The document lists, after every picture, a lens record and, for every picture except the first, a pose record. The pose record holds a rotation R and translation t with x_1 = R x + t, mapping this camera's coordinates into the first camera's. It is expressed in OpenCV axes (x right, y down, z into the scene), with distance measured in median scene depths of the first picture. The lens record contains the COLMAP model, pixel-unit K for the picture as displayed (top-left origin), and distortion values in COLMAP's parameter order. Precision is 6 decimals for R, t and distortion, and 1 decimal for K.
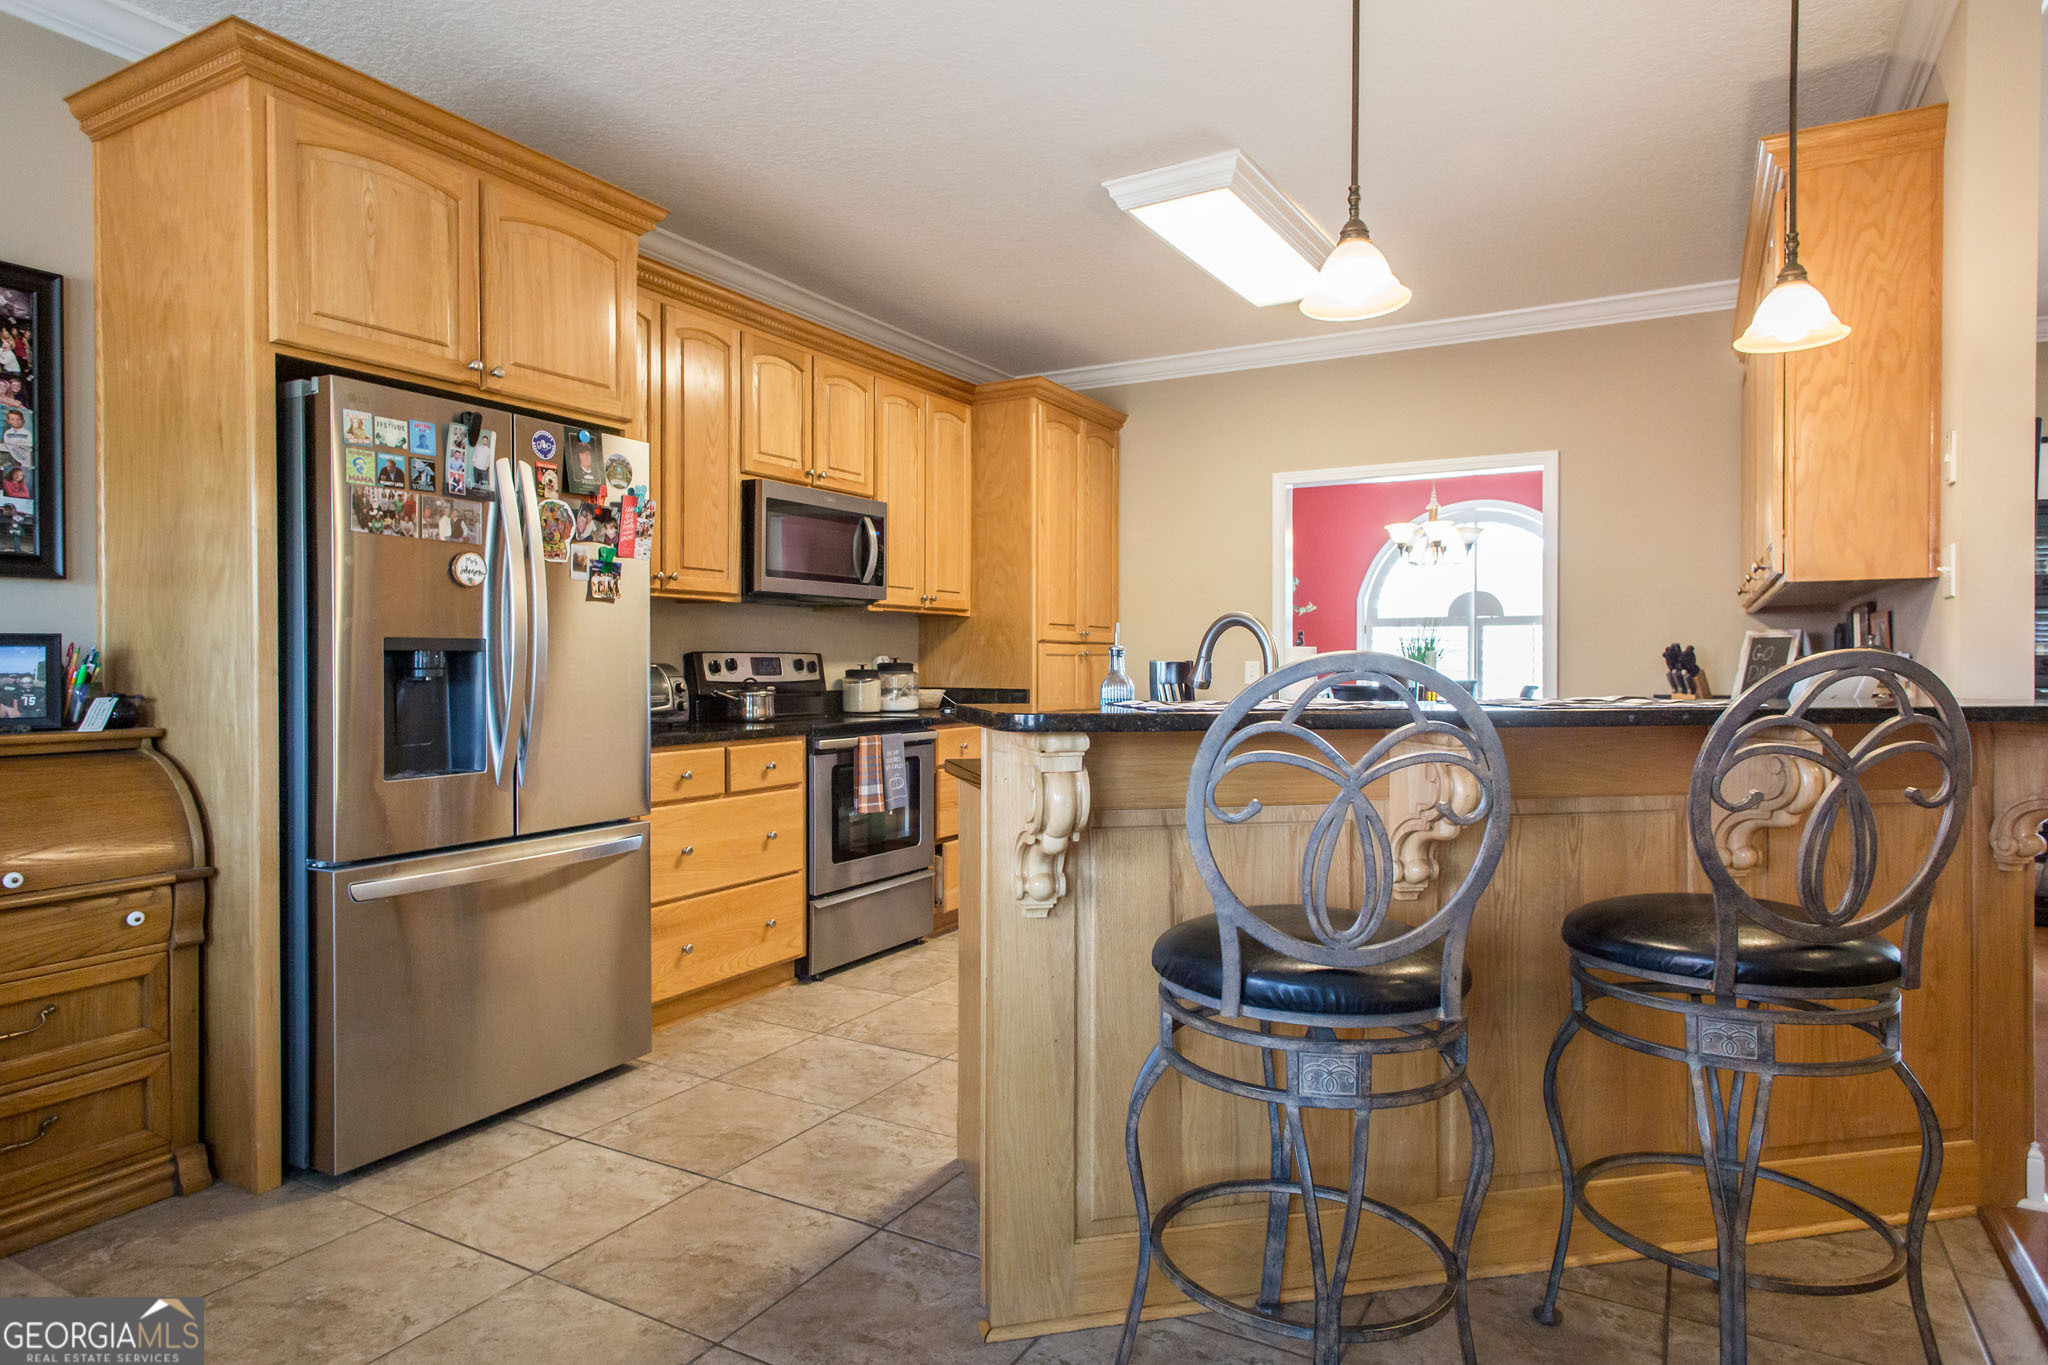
lens RADIAL K [[1182.0, 0, 1024.0], [0, 1182.0, 682.5], [0, 0, 1]] dist [0.018426, -0.000414]
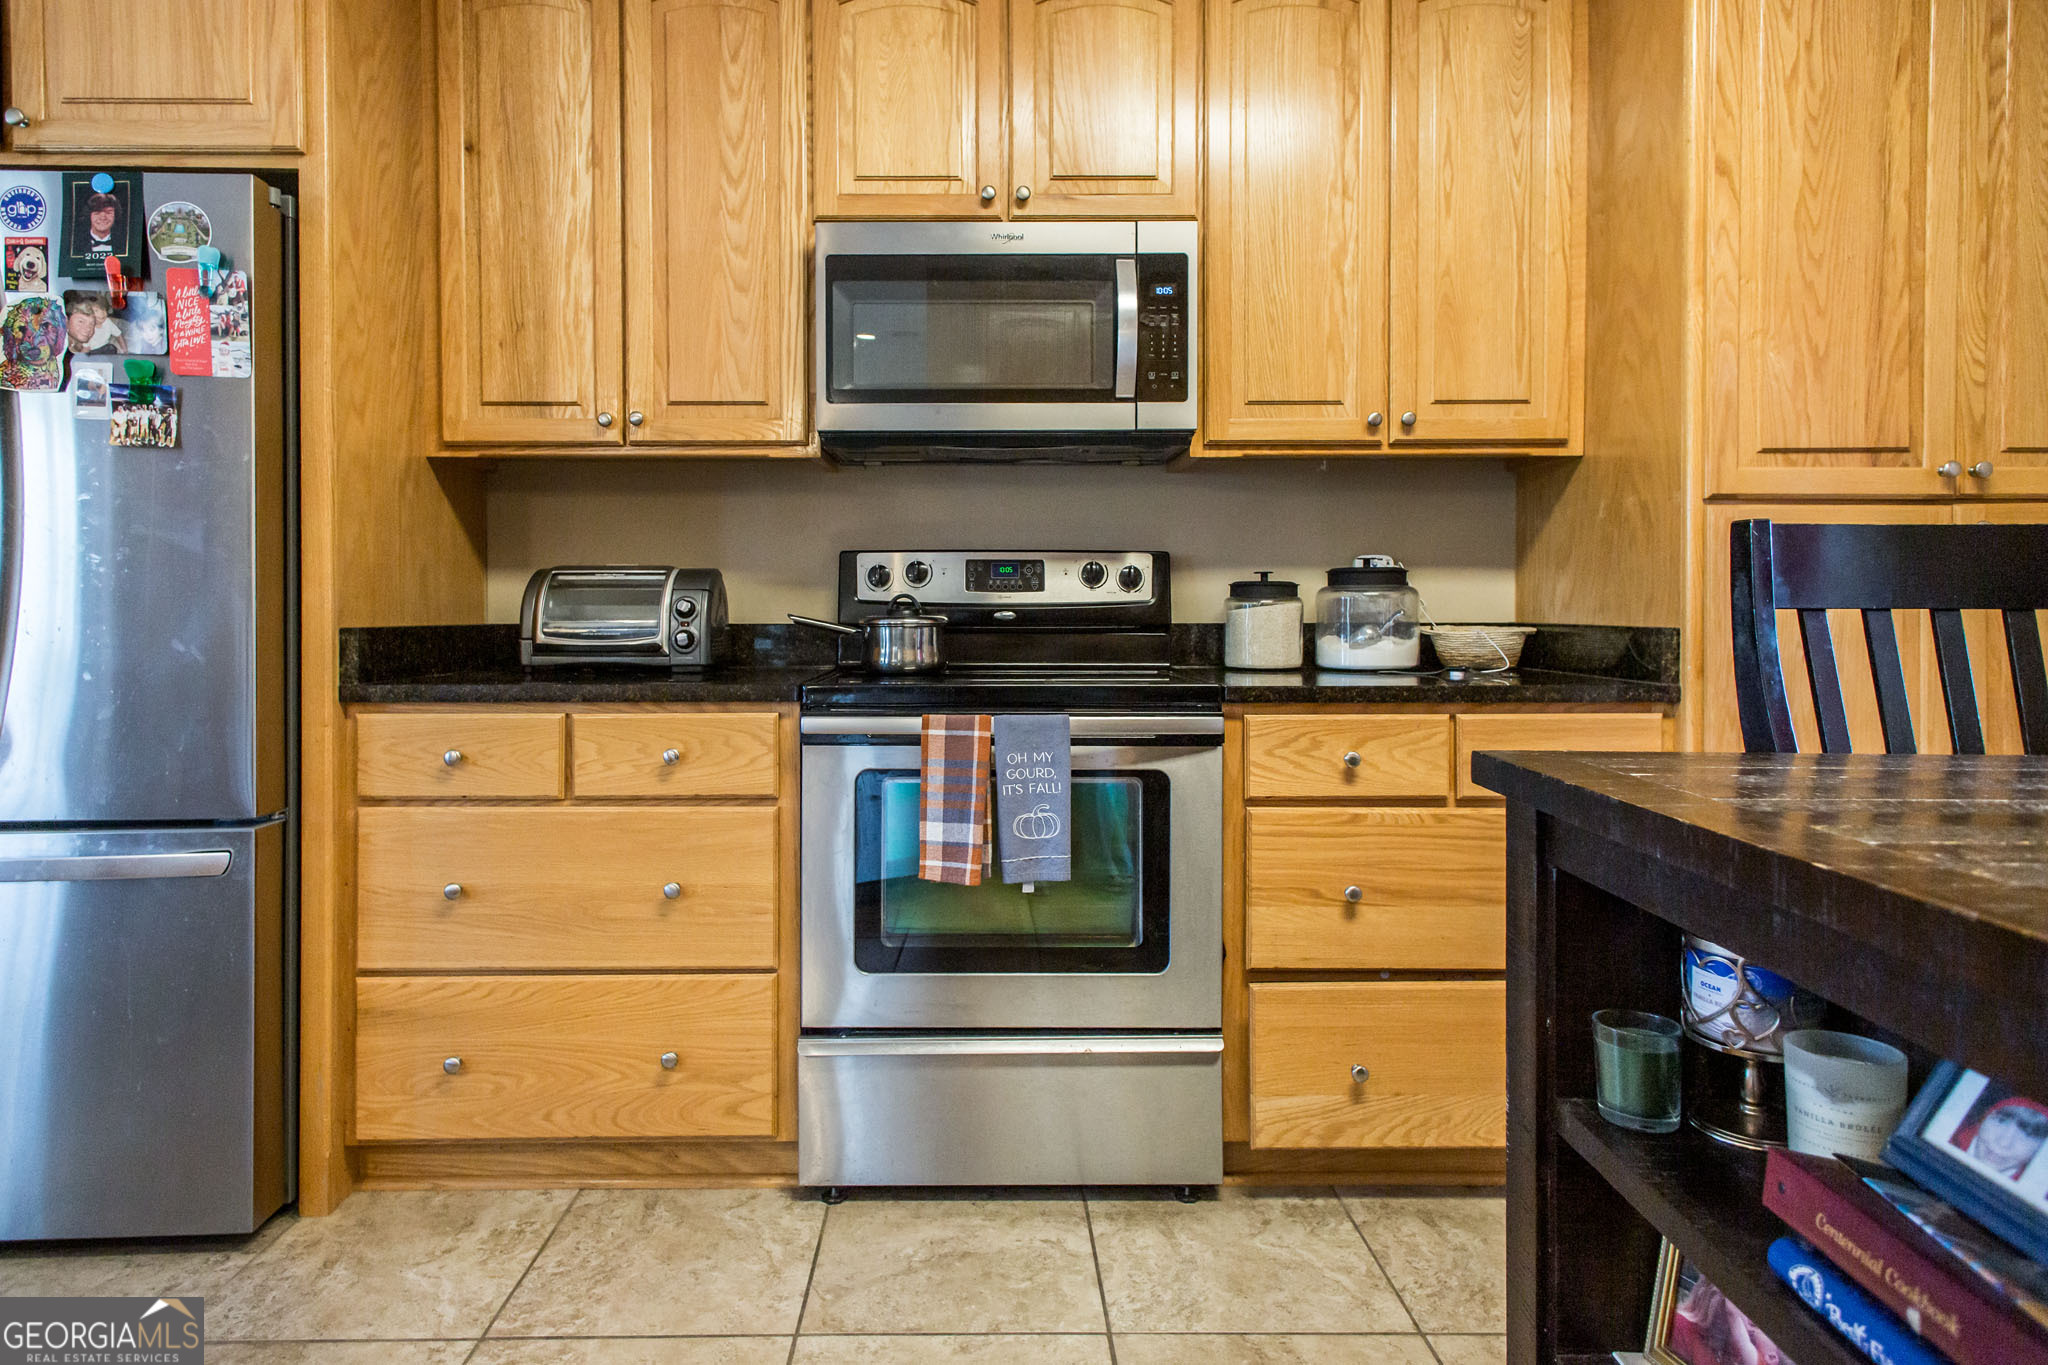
lens RADIAL K [[1196.6, 0, 988.3], [0, 1196.6, 615.6], [0, 0, 1]] dist [0.015830, -0.000012]
pose [[0.502310, 0.006214, -0.864665, 0.254392], [-0.013839, 0.999904, -0.000853, 0.005558], [0.864577, 0.012395, 0.502347, 0.697003]]
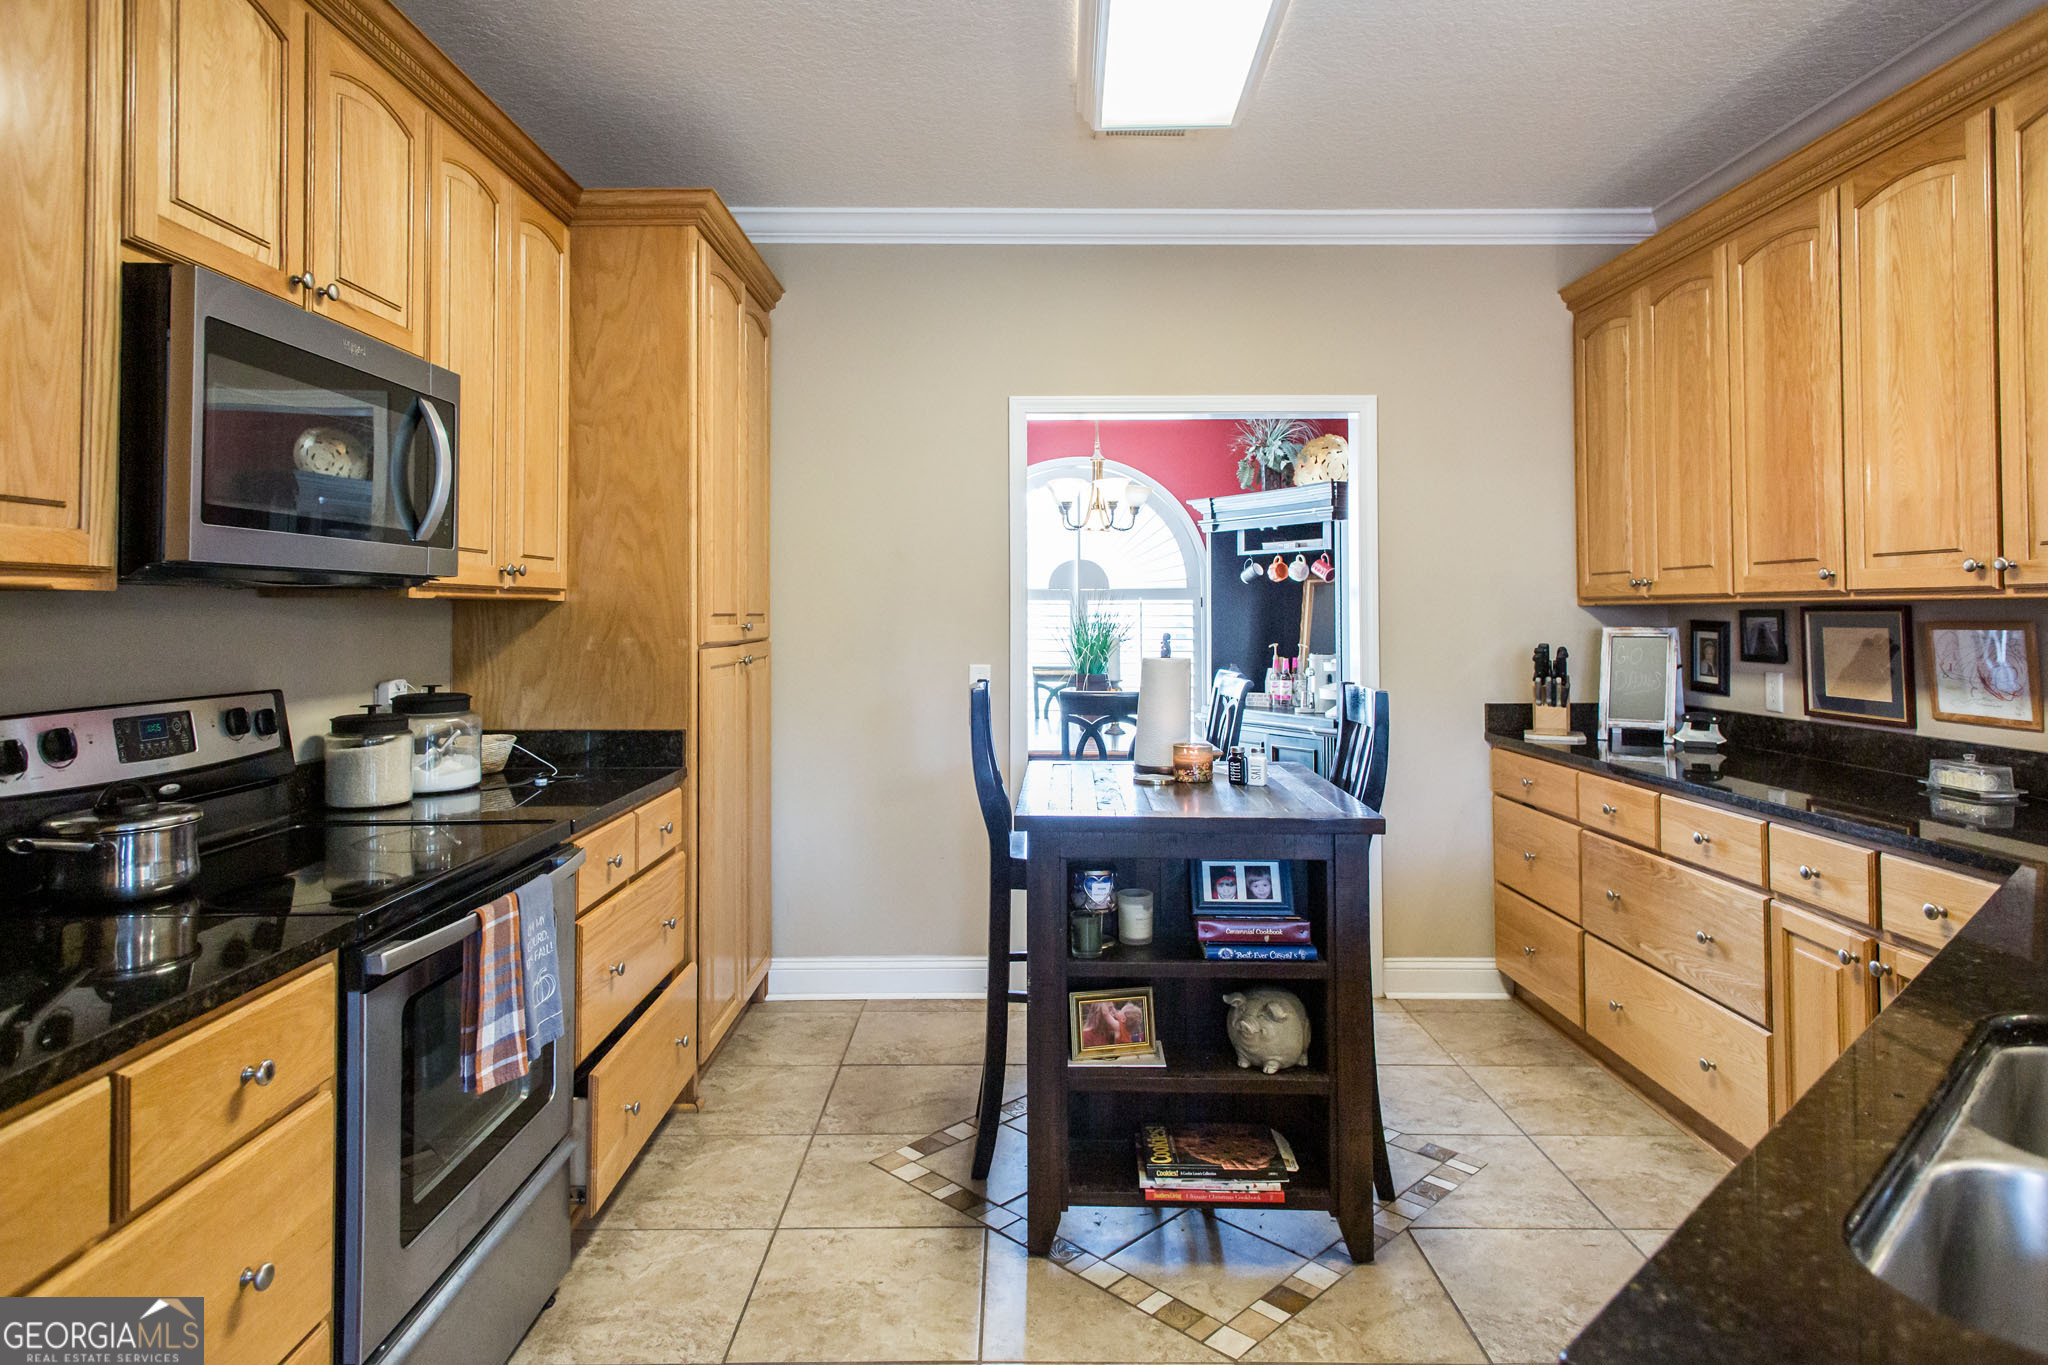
lens RADIAL K [[1168.4, 0, 1018.9], [0, 1168.4, 595.0], [0, 0, 1]] dist [-0.000951, -0.001262]
pose [[0.865639, 0.003848, 0.500654, -0.157368], [0.013058, 0.999457, -0.030259, -0.045603], [-0.500499, 0.032731, 0.865118, 0.482489]]
